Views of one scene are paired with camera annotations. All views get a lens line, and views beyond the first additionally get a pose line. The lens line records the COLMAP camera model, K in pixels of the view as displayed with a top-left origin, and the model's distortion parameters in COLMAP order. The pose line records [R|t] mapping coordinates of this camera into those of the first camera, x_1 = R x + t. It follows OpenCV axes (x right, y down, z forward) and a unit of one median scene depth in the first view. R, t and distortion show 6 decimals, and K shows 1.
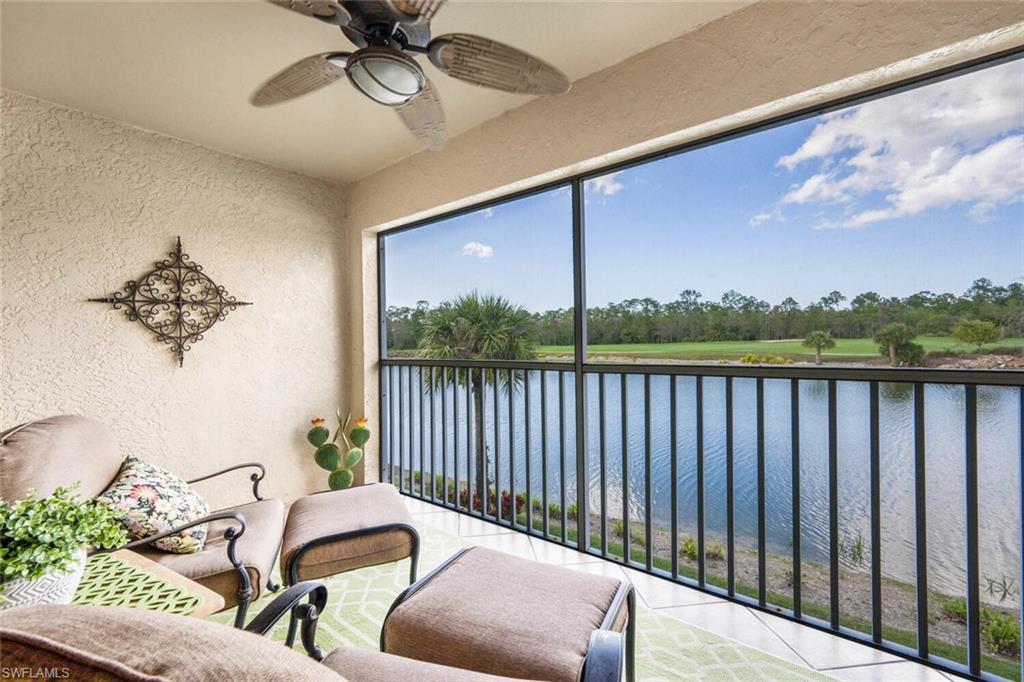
lens RADIAL K [[431.7, 0, 504.5], [0, 431.7, 337.8], [0, 0, 1]] dist [0.000174, -0.000726]
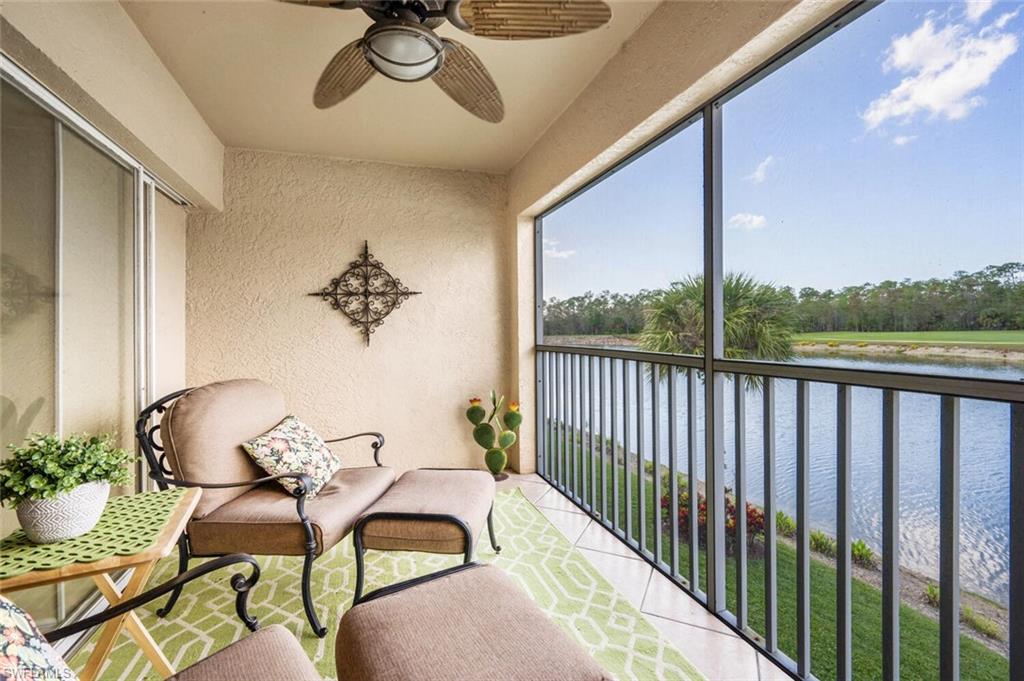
lens RADIAL K [[431.7, 0, 499.2], [0, 431.7, 328.5], [0, 0, 1]] dist [0.000174, -0.000726]
pose [[0.838817, 0.008533, -0.544347, 0.232268], [0.000185, 0.999873, 0.015959, -0.002799], [0.544414, -0.013487, 0.838709, 0.164626]]
